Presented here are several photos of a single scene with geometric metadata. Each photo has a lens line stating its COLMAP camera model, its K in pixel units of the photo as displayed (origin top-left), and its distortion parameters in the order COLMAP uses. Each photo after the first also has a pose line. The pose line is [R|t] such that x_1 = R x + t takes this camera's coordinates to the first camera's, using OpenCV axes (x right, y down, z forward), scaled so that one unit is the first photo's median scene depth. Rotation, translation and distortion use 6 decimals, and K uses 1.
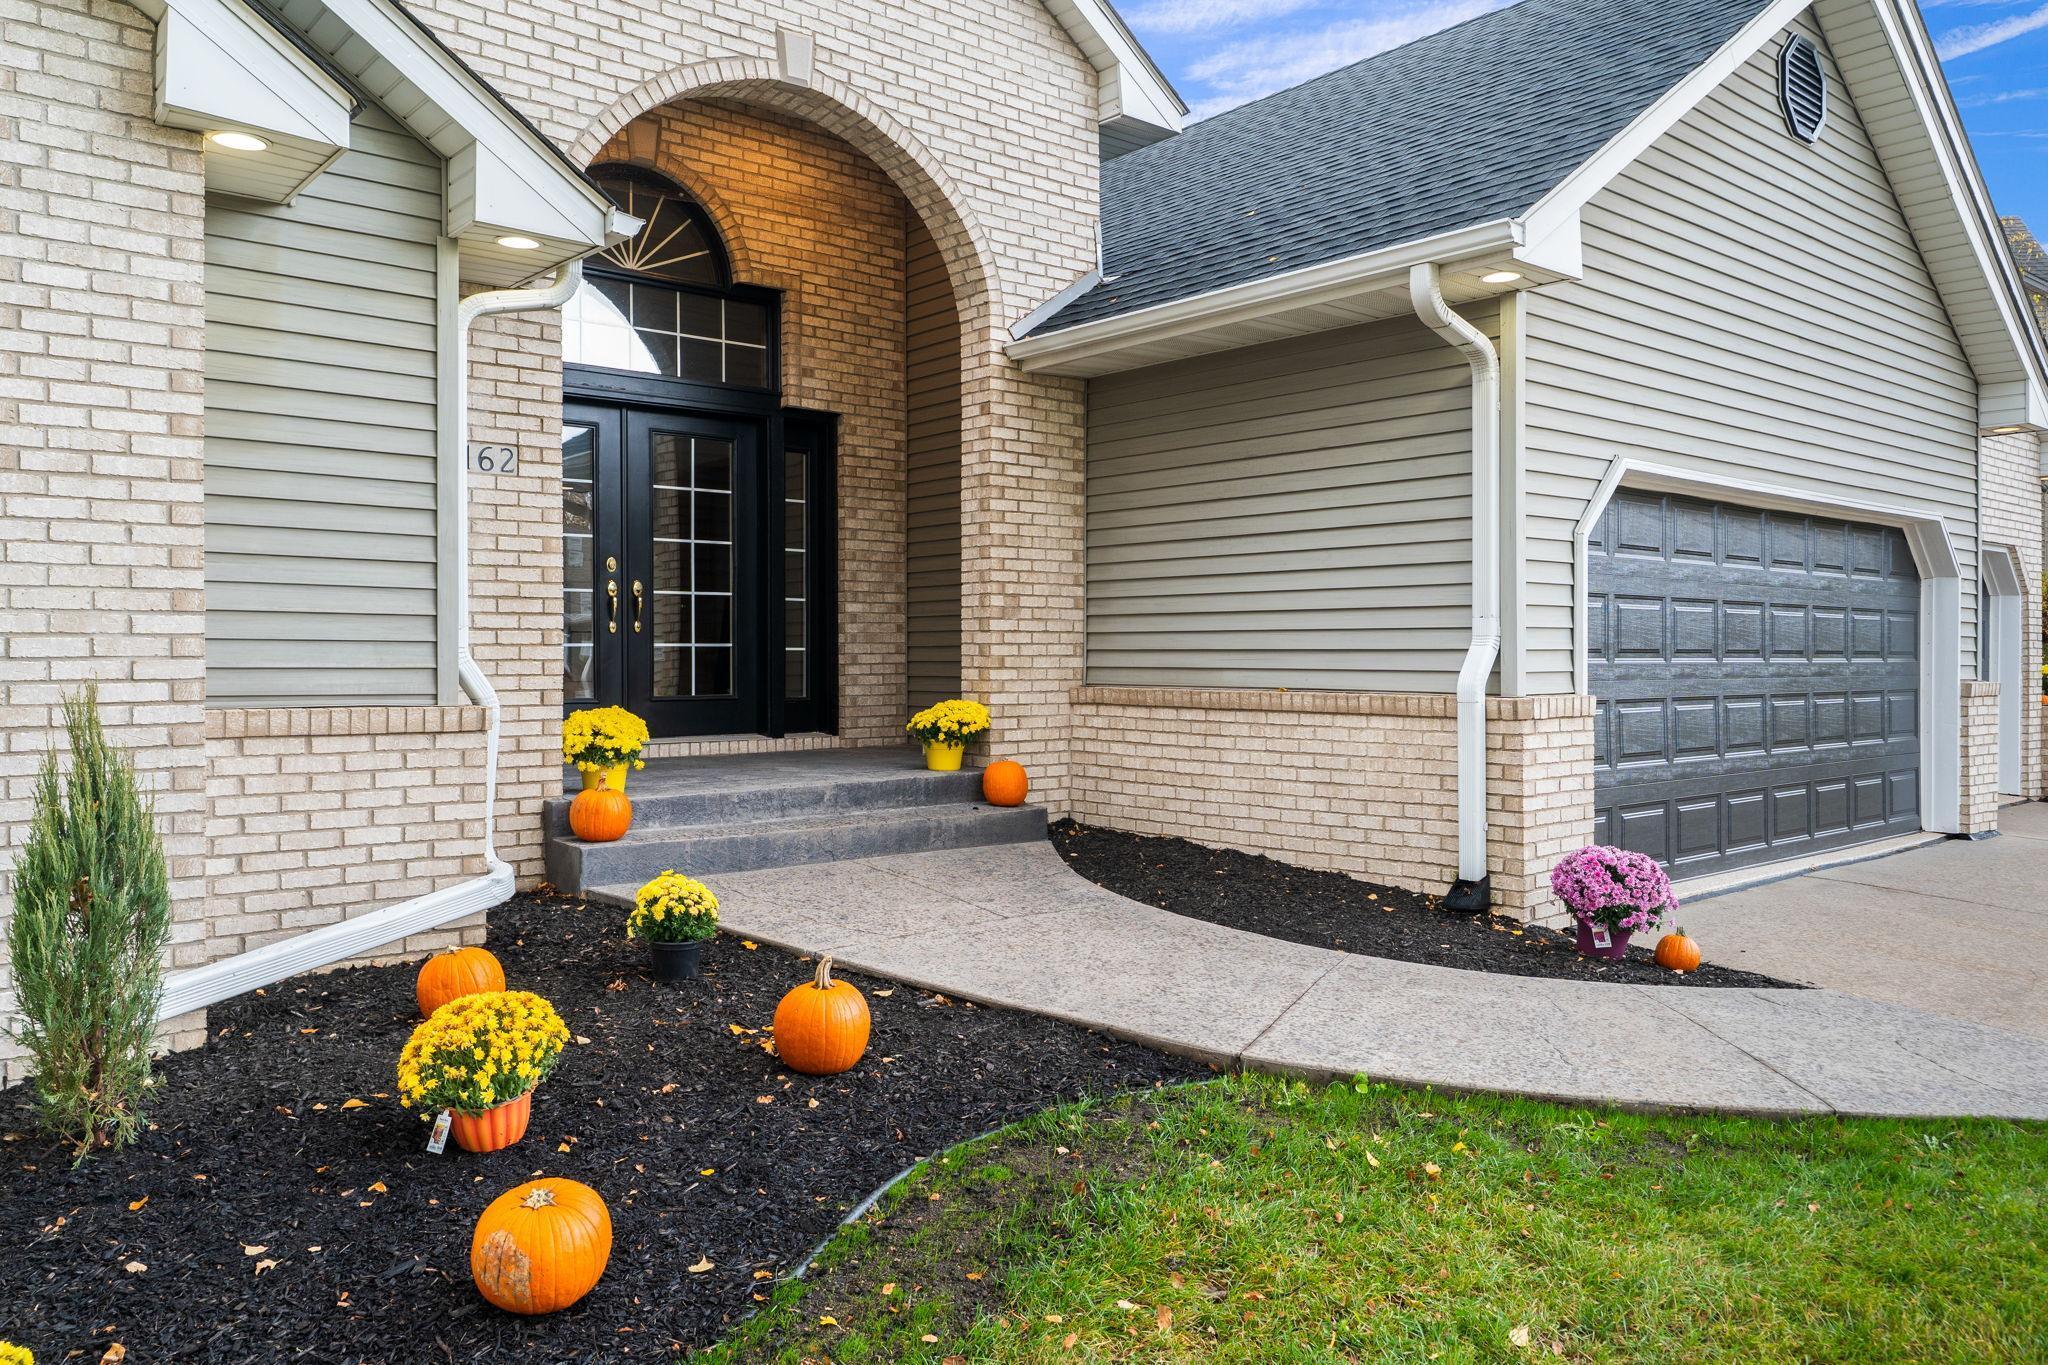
lens RADIAL K [[1435.2, 0, 1024.0], [0, 1435.2, 682.5], [0, 0, 1]] dist [-0.041945, 0.041583]
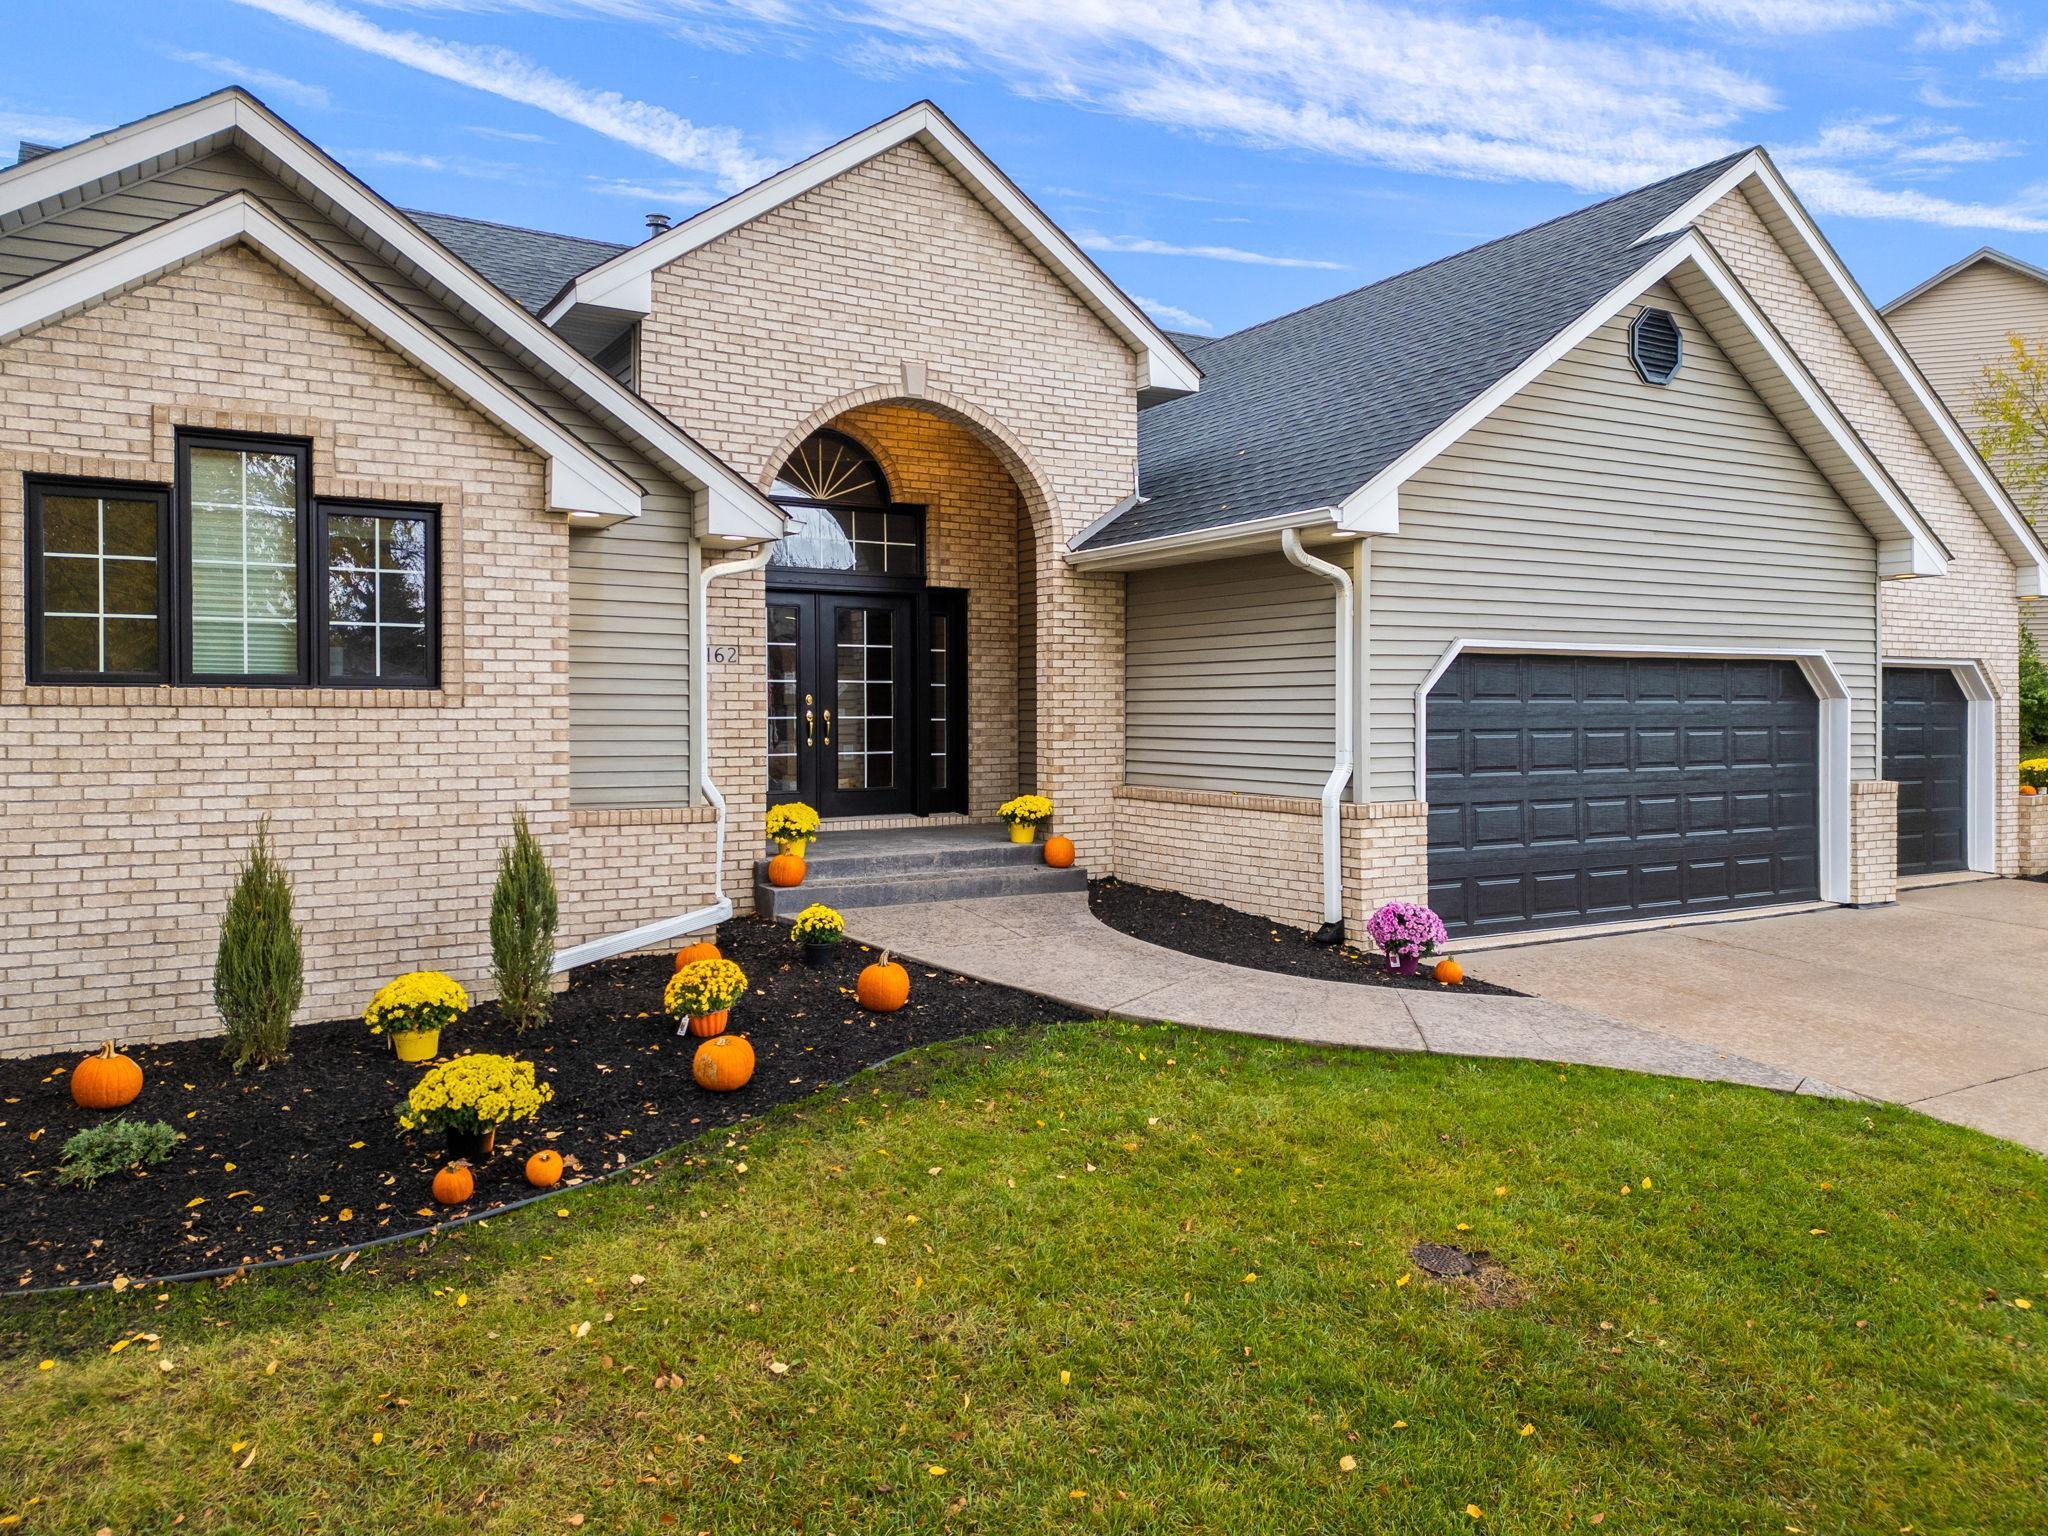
lens RADIAL K [[1415.9, 0, 1057.7], [0, 1415.9, 745.3], [0, 0, 1]] dist [0.073169, -0.078607]
pose [[0.988618, 0.003549, -0.150404, 0.244585], [-0.002717, 0.999980, 0.005739, -0.058572], [0.150422, -0.005265, 0.988608, -0.539472]]
